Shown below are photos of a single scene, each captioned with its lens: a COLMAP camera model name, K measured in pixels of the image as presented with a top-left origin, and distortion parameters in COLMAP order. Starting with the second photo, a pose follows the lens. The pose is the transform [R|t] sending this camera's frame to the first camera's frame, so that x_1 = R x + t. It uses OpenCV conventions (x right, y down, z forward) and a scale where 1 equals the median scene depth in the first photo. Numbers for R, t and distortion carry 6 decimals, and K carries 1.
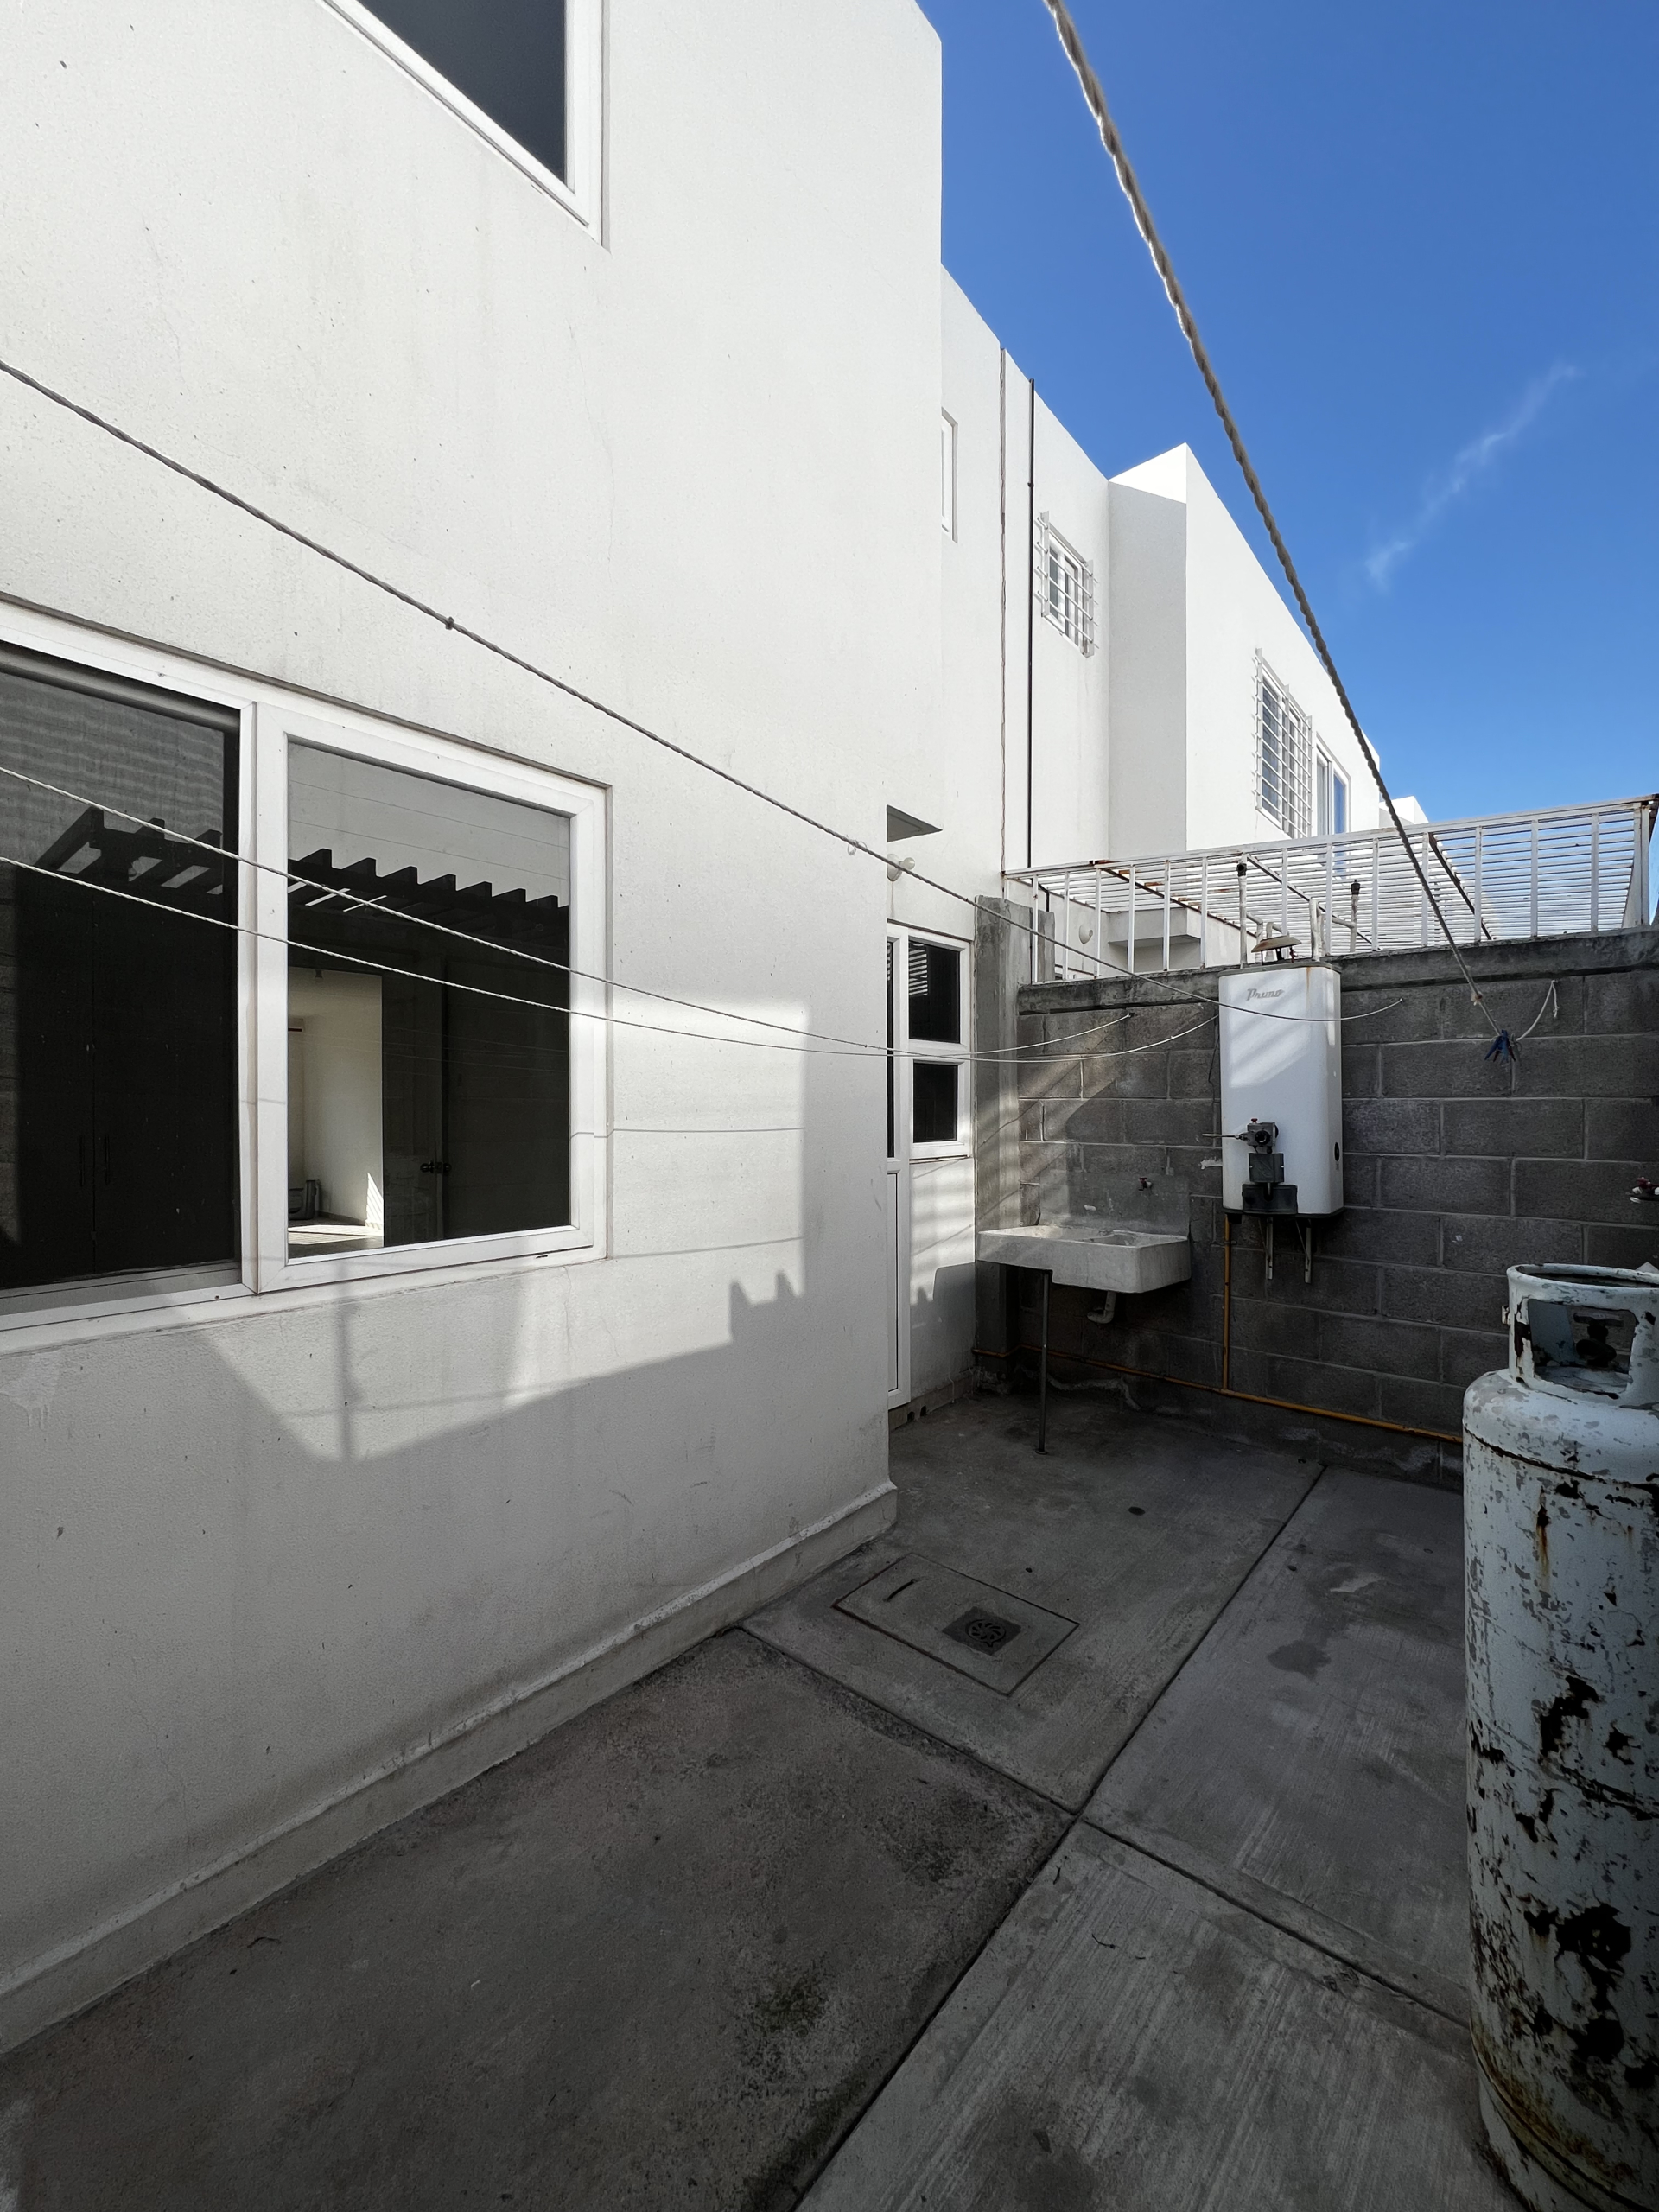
lens RADIAL K [[882.7, 0, 835.0], [0, 882.7, 1104.3], [0, 0, 1]] dist [-0.002355, 0.000649]
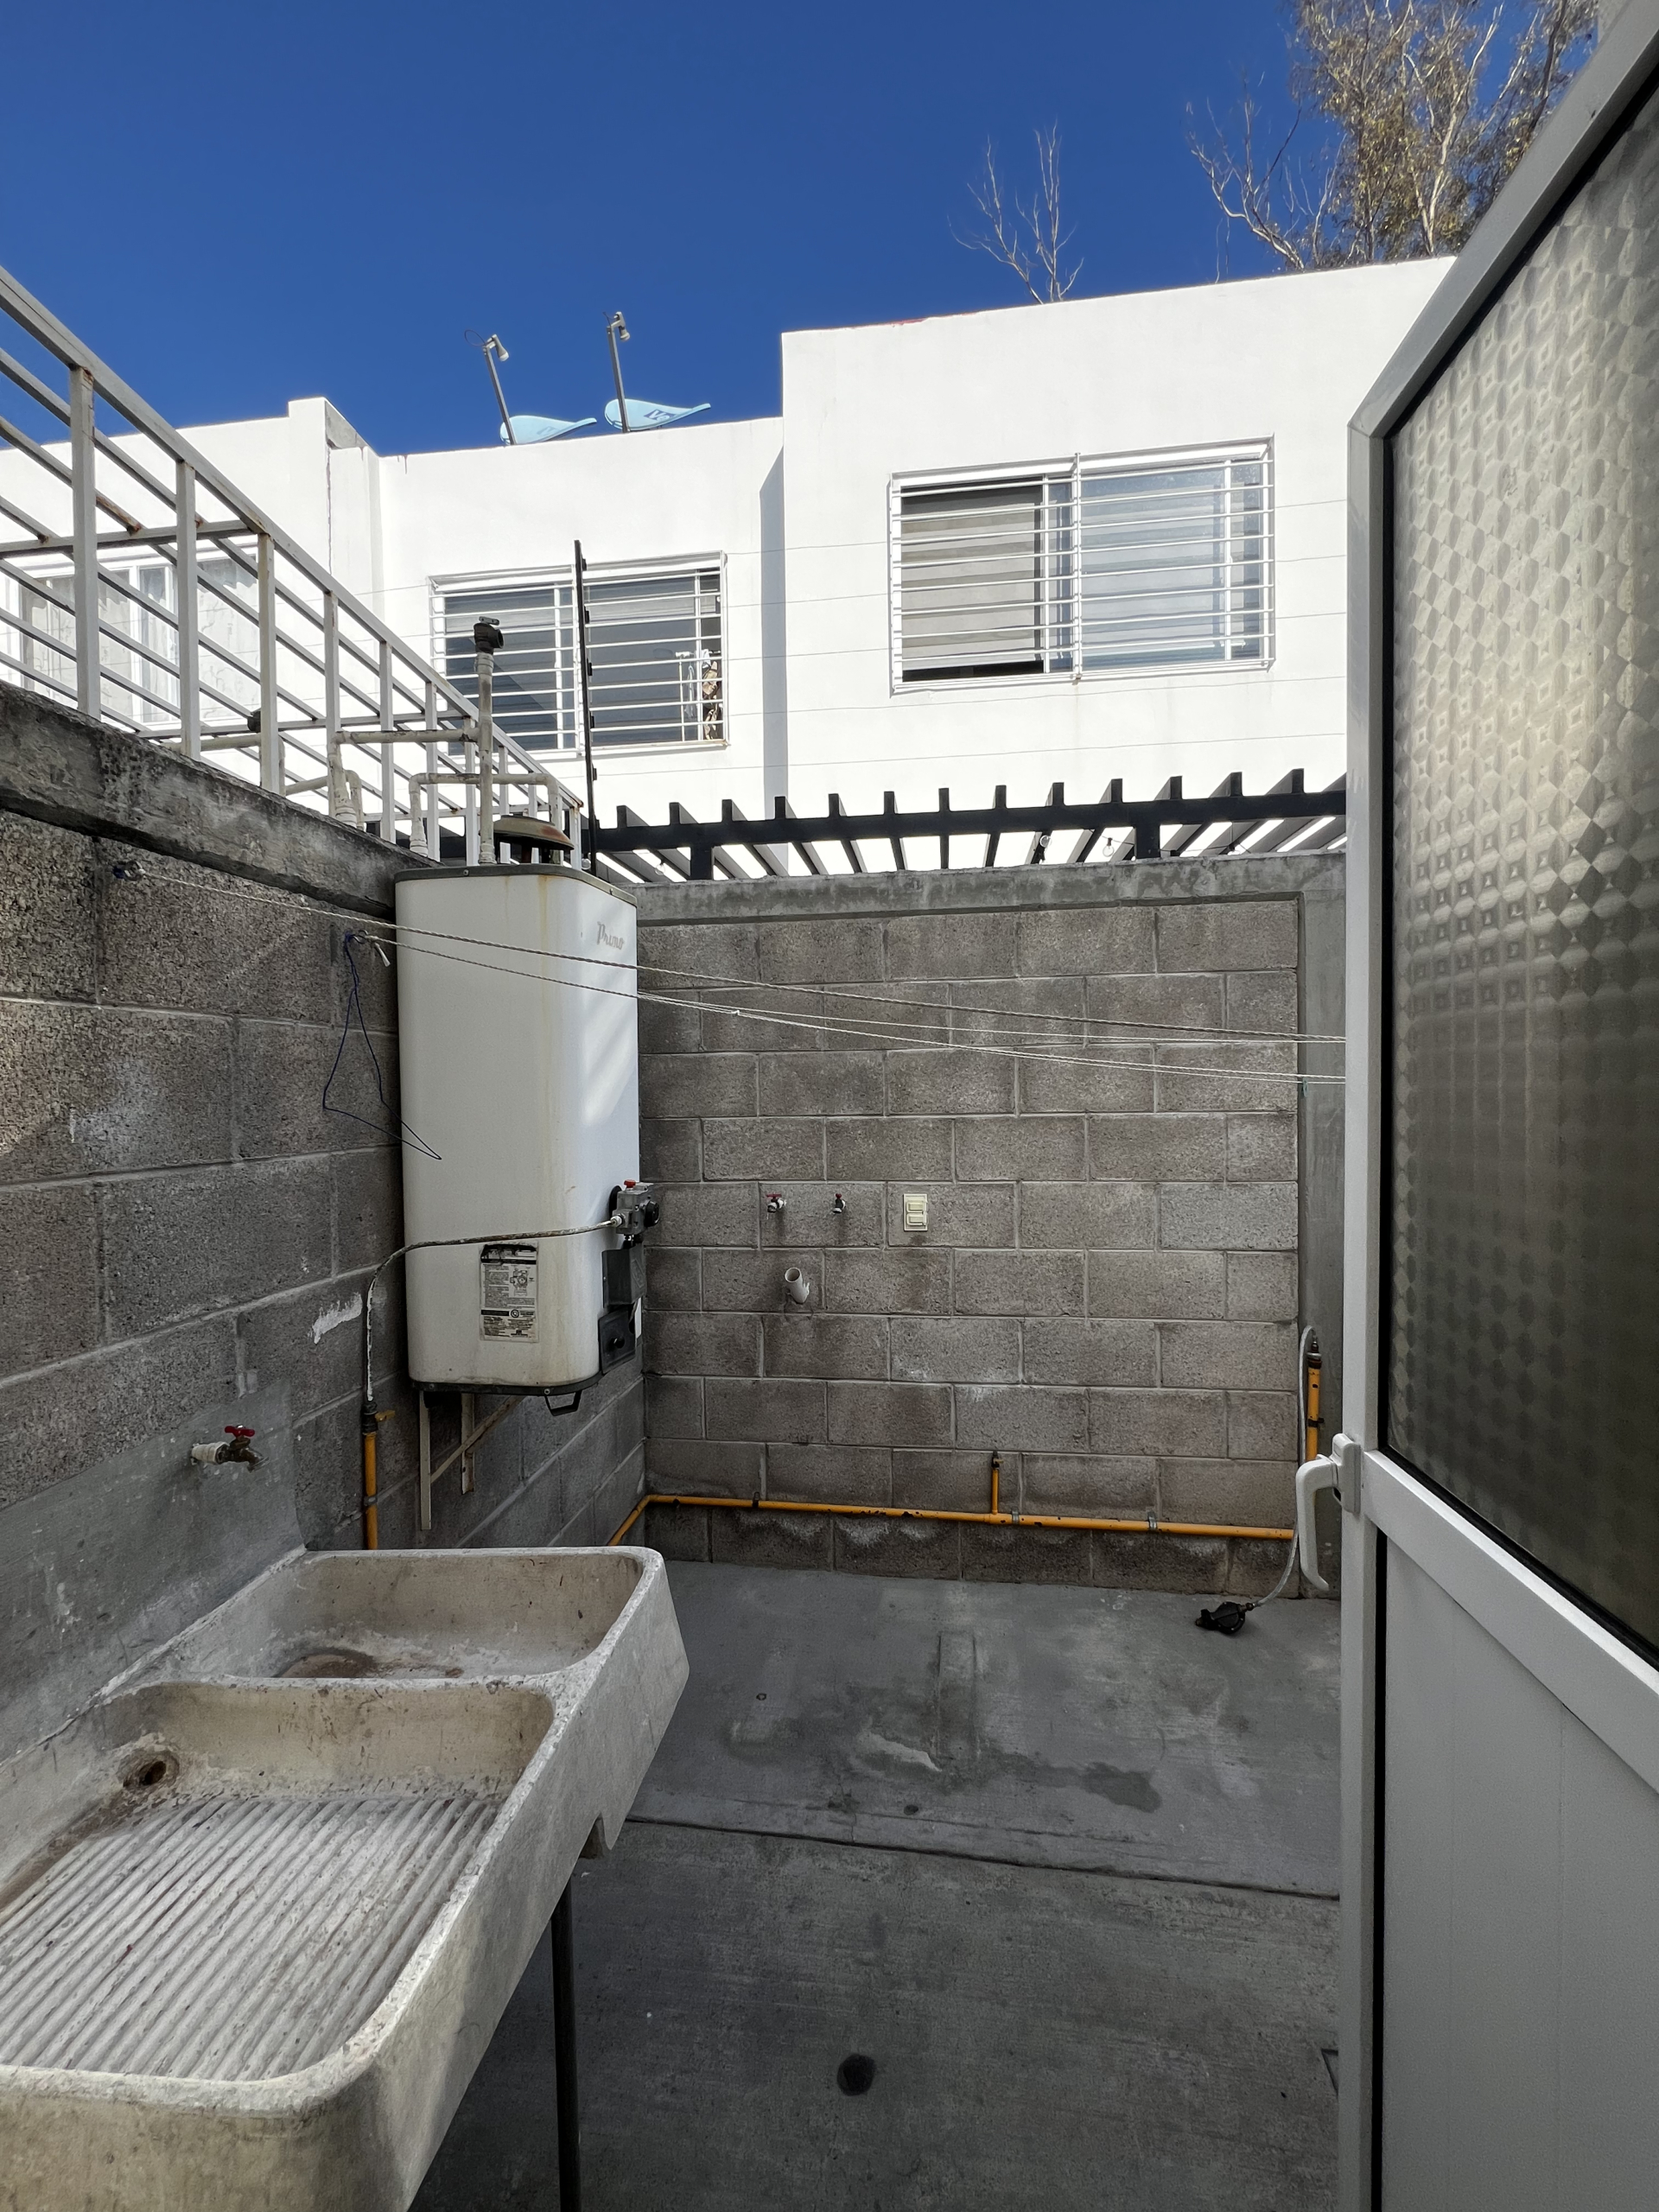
lens RADIAL K [[882.7, 0, 835.0], [0, 882.7, 1104.3], [0, 0, 1]] dist [-0.002355, 0.000649]
pose [[-0.549468, -0.013373, 0.835407, -0.025467], [0.015162, 0.999548, 0.025973, -0.059431], [-0.835377, 0.026938, -0.549017, 1.784027]]
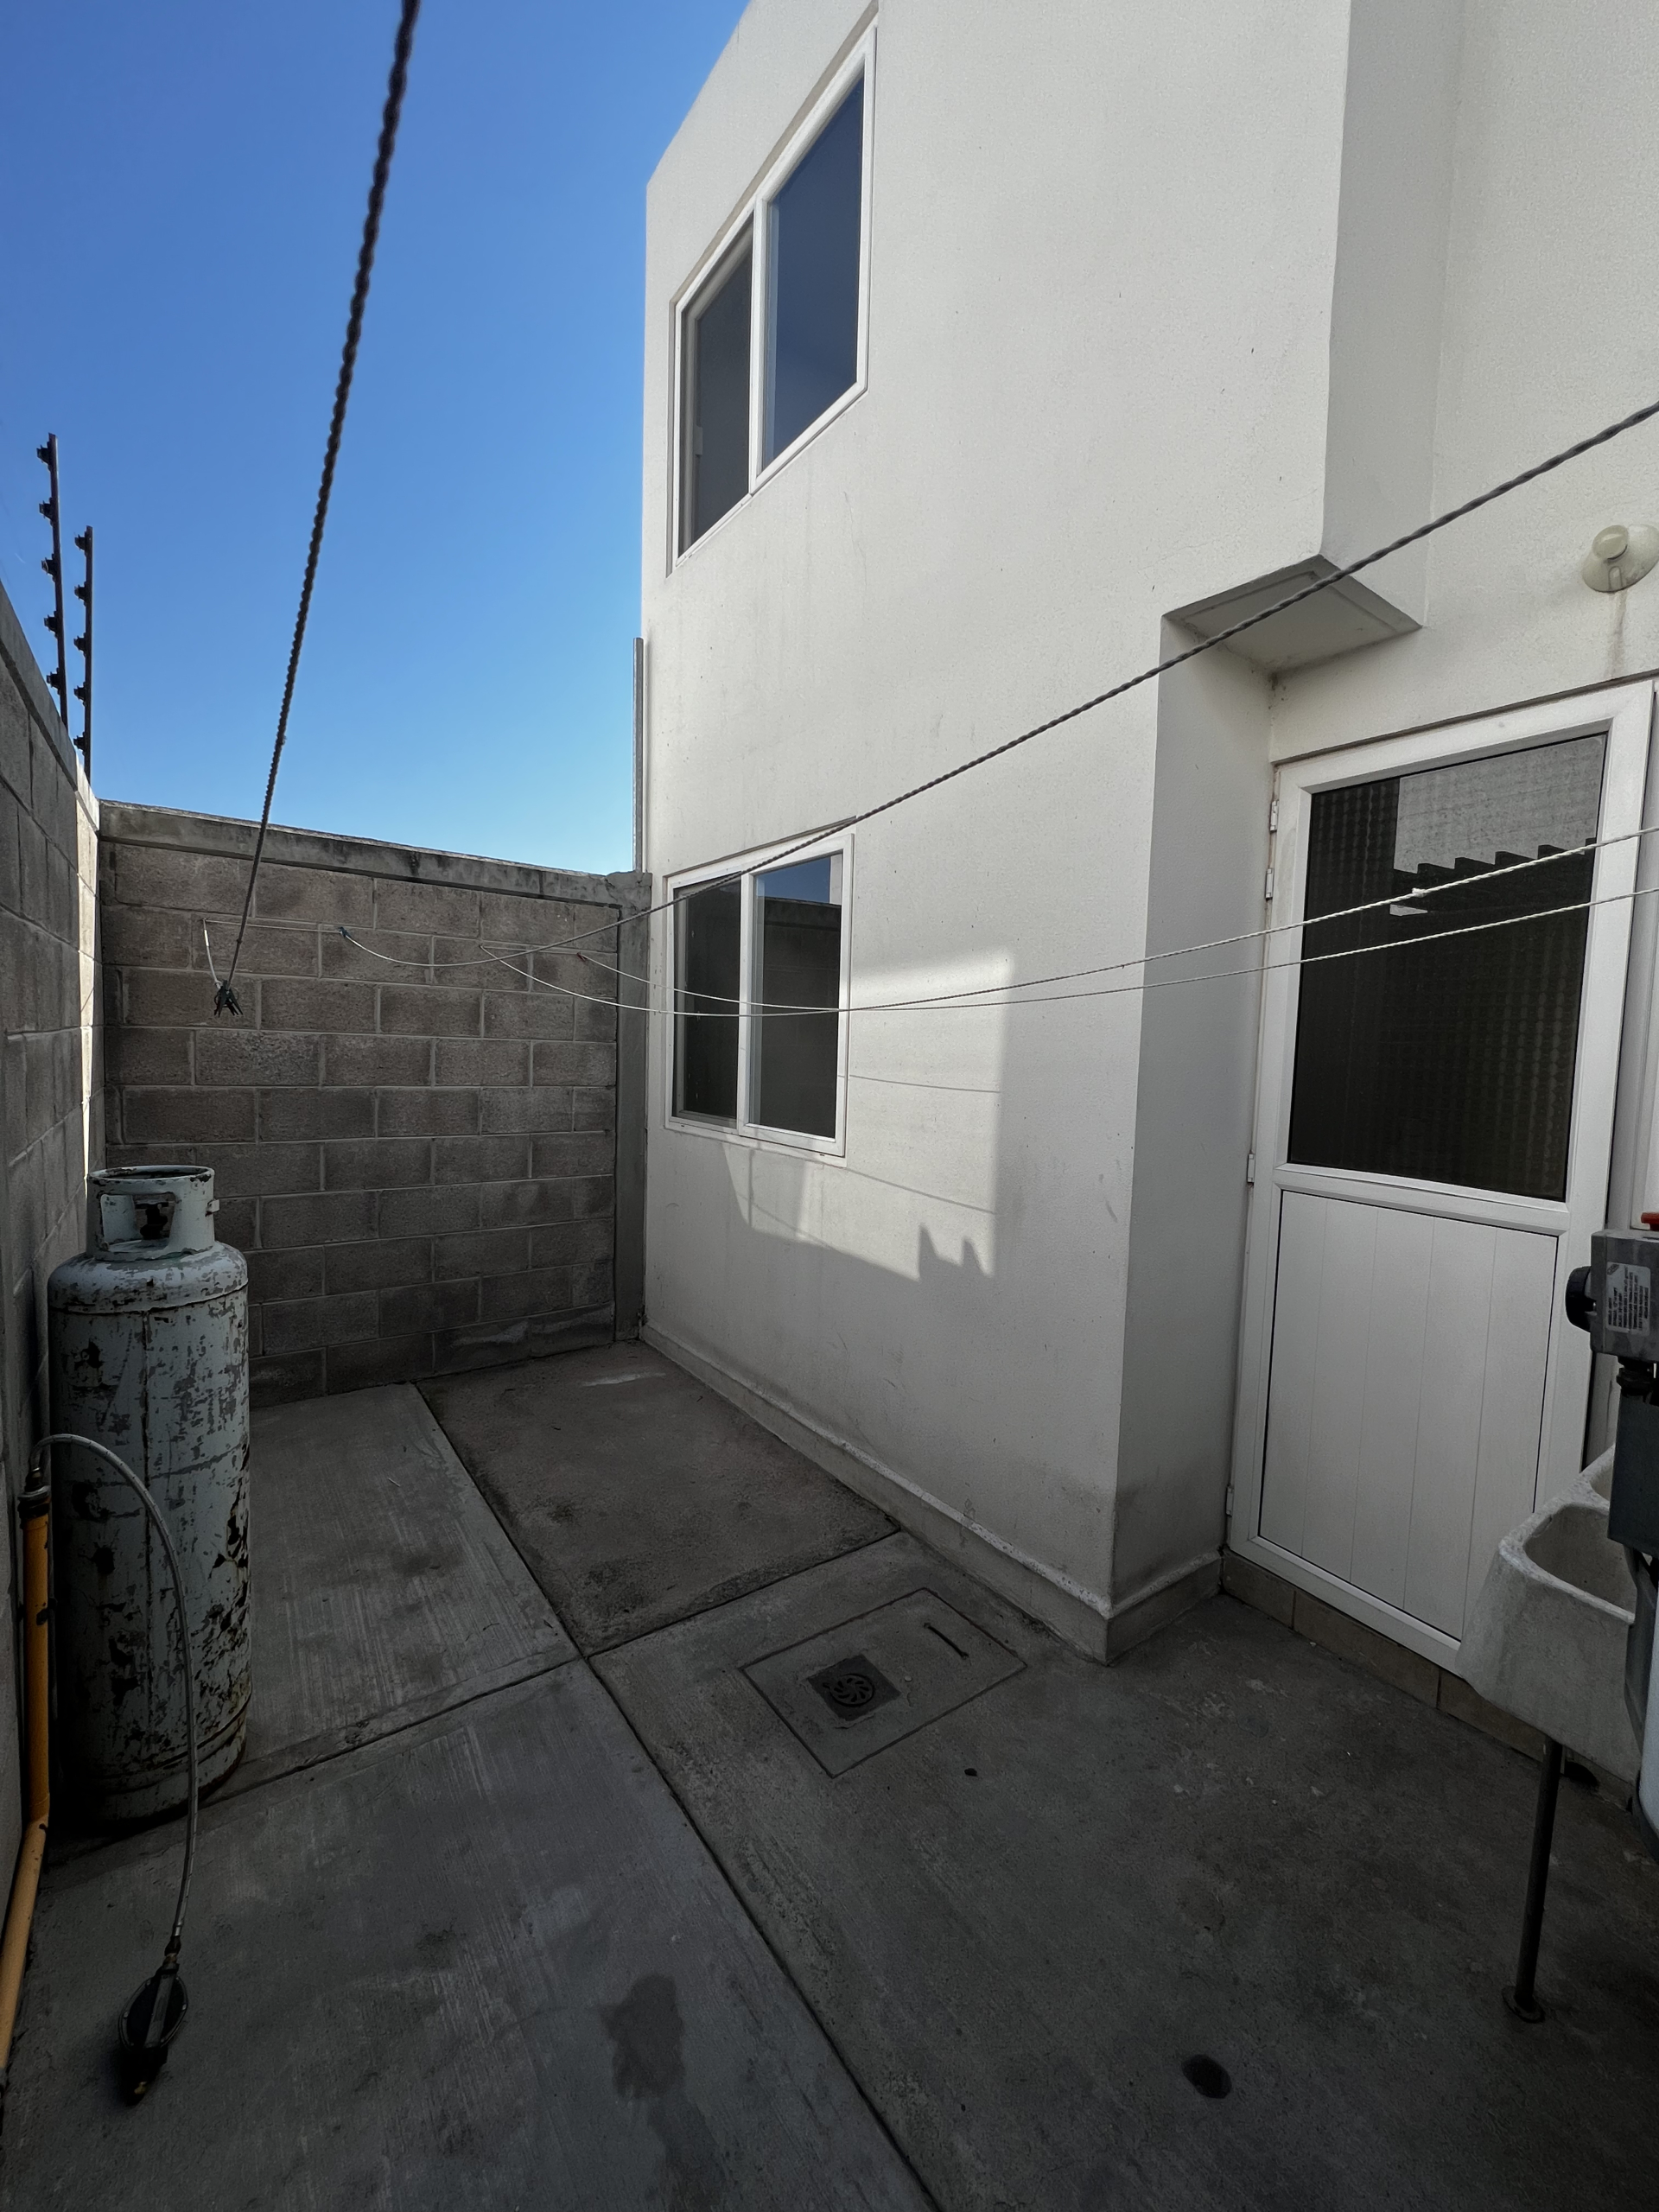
lens RADIAL K [[882.7, 0, 835.0], [0, 882.7, 1104.3], [0, 0, 1]] dist [-0.002355, 0.000649]
pose [[-0.227054, 0.067277, -0.971556, 1.081826], [-0.028367, 0.996731, 0.075649, -0.028686], [0.973469, 0.044737, -0.224403, 1.297720]]
